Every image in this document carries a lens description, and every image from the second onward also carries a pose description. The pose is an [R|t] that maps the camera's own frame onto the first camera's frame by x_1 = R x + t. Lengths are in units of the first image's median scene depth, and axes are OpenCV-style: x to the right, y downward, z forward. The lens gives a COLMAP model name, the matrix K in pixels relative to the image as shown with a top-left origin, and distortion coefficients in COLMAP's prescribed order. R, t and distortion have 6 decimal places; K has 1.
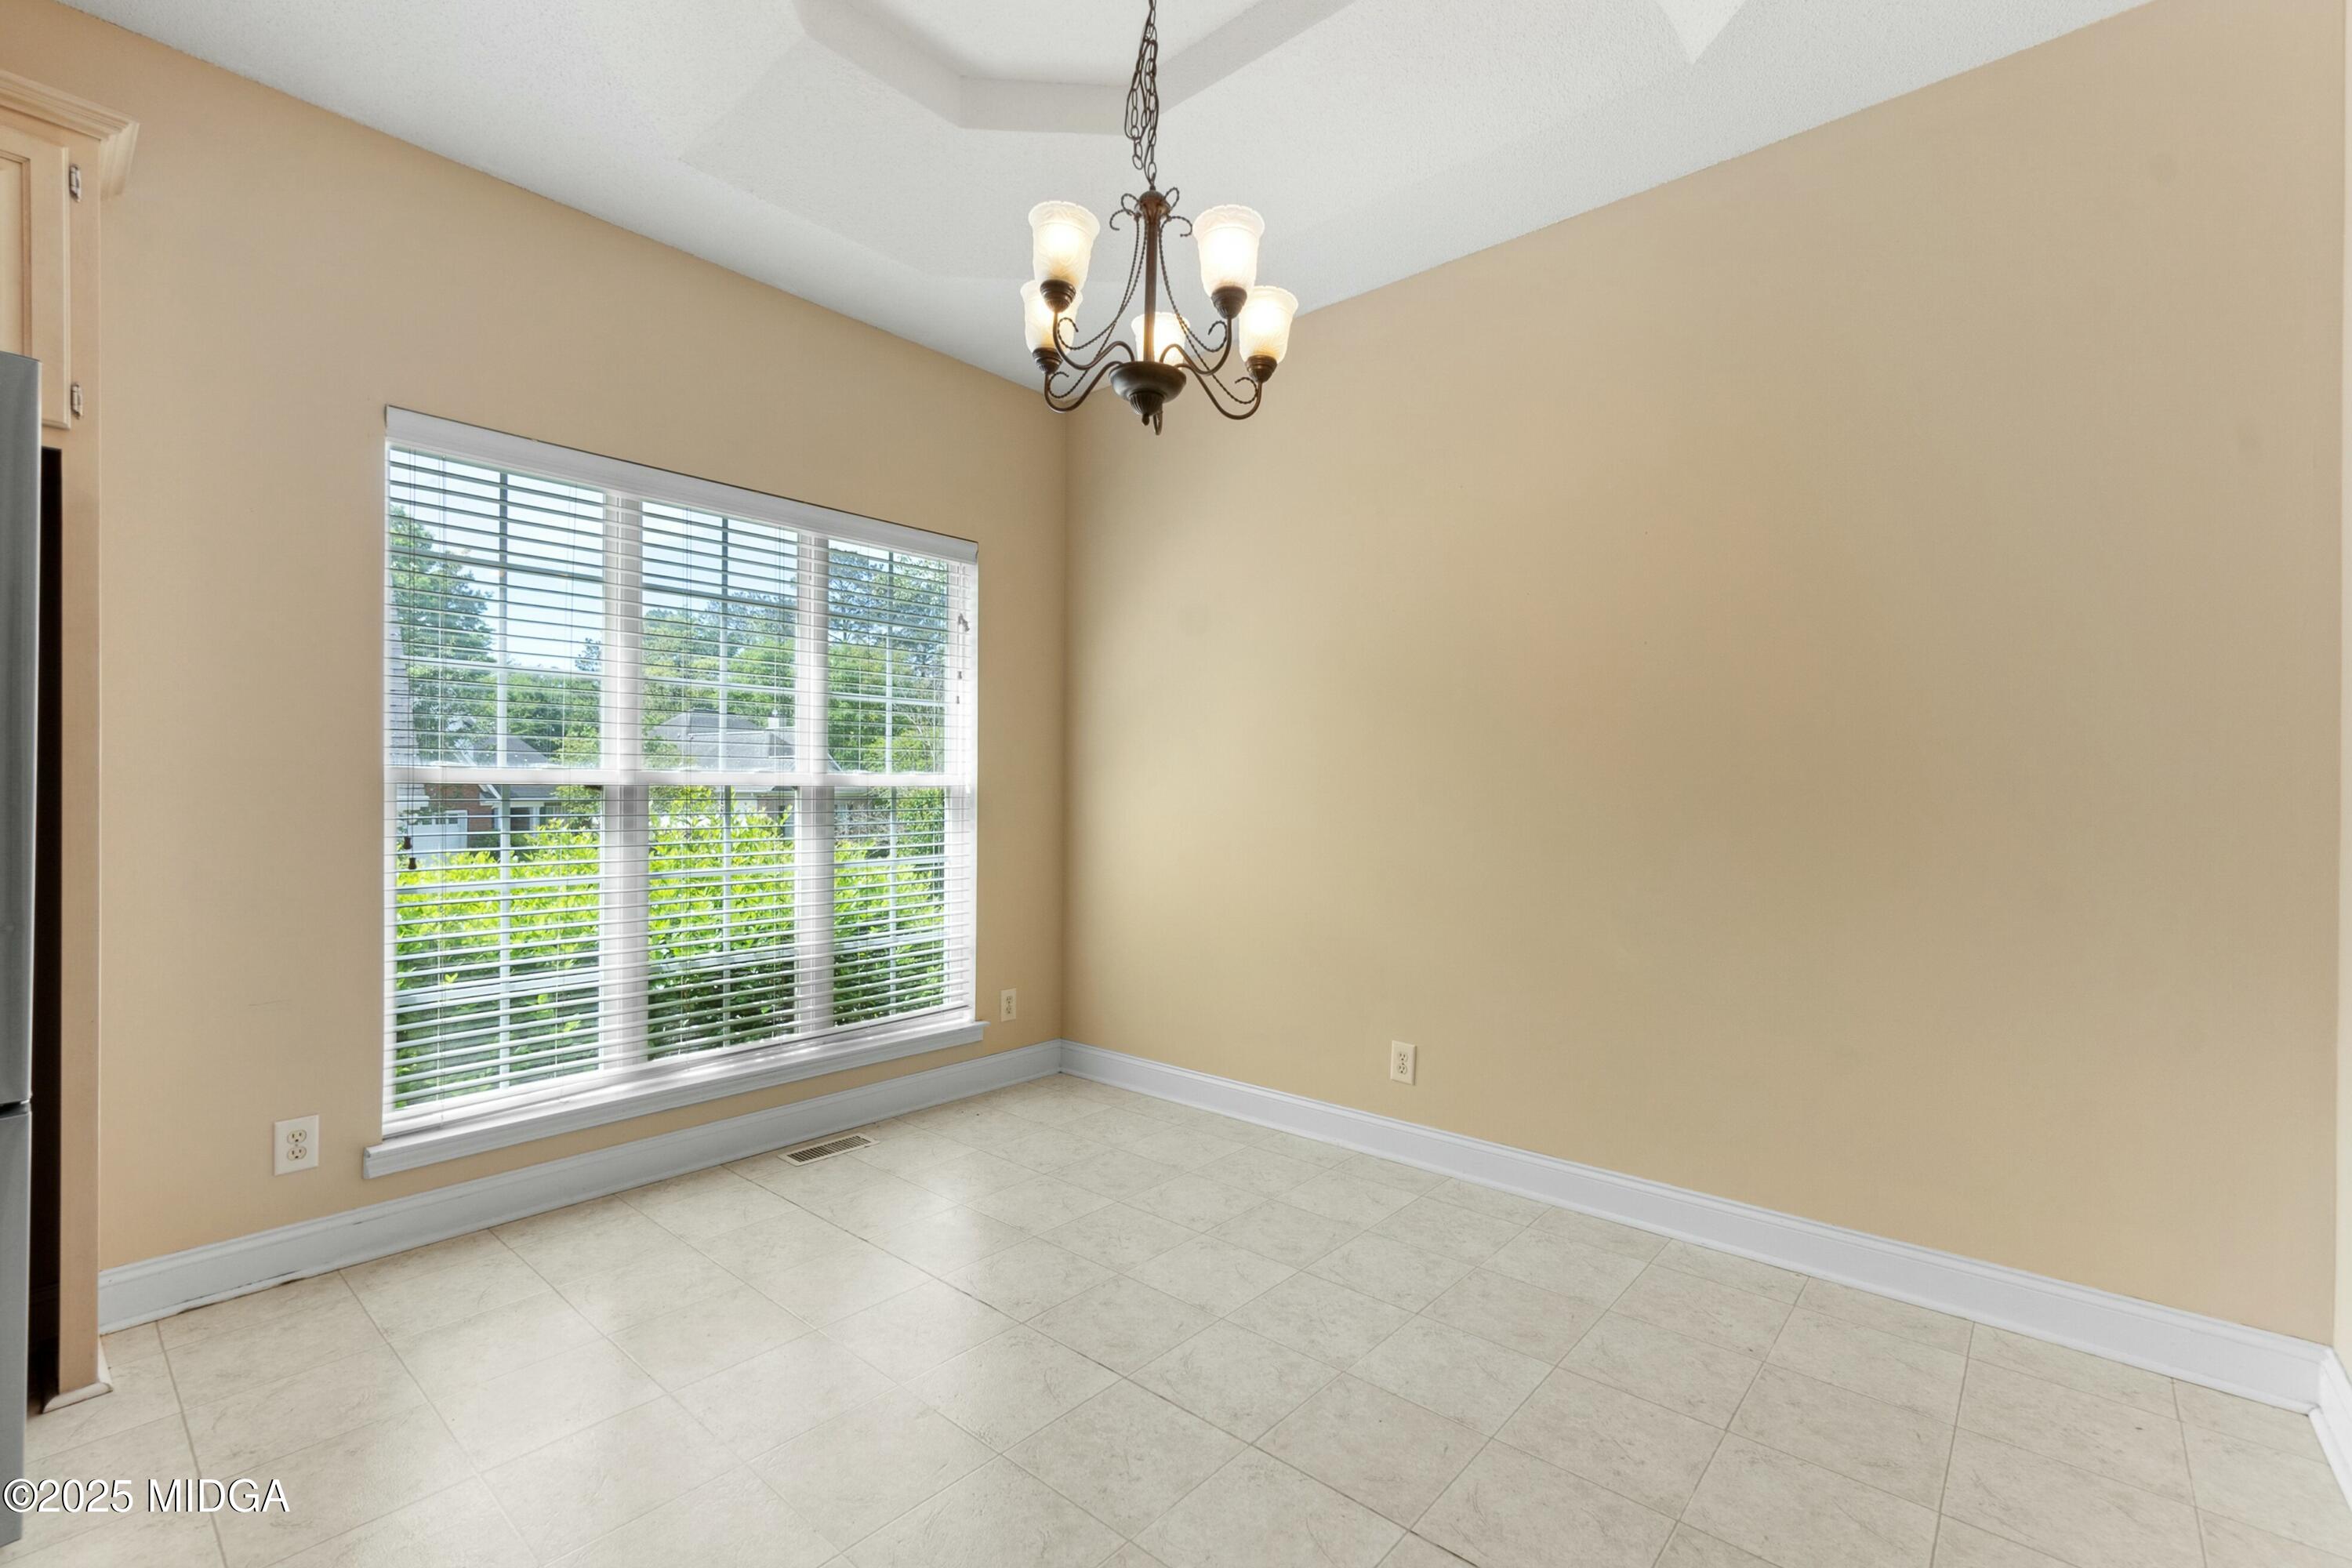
lens RADIAL K [[1037.2, 0, 1175.1], [0, 1037.2, 787.8], [0, 0, 1]] dist [0.001293, 0.005254]
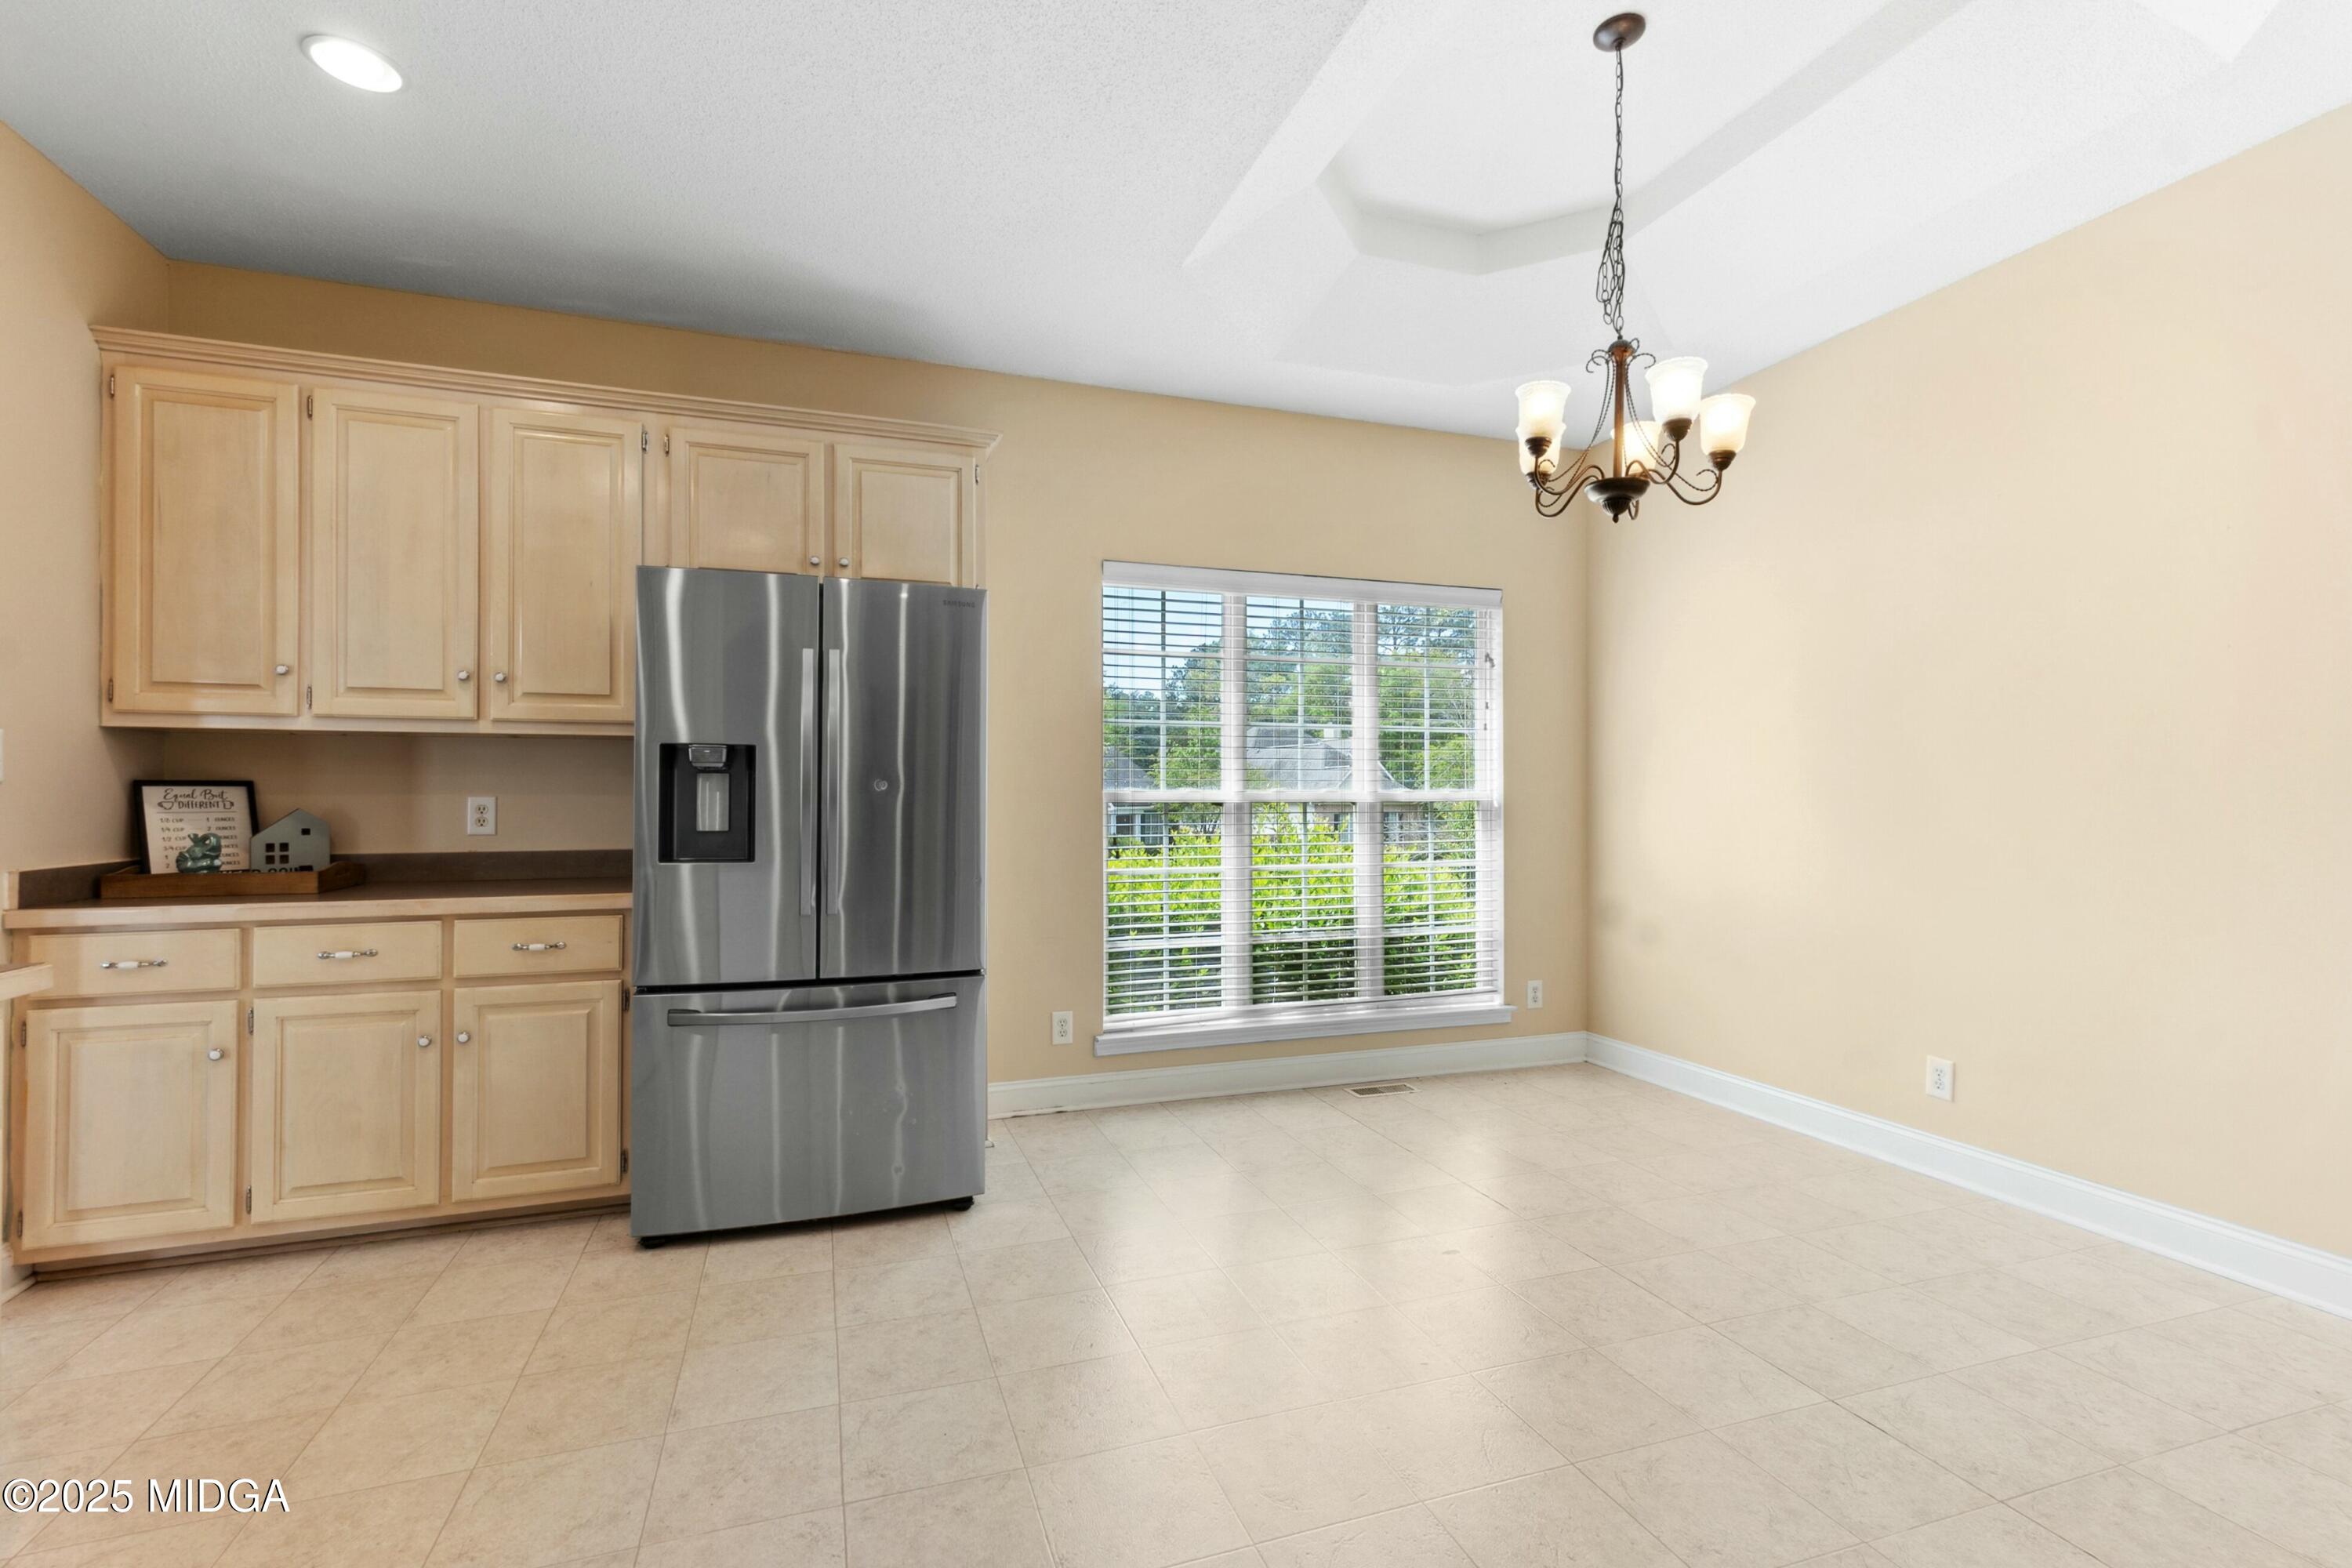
lens RADIAL K [[1061.1, 0, 1165.2], [0, 1061.1, 780.7], [0, 0, 1]] dist [0.014587, 0.000124]
pose [[0.866565, -0.012771, -0.498900, 0.089356], [0.006013, 0.999867, -0.015150, -0.009817], [0.499028, 0.010129, 0.866527, -0.260030]]
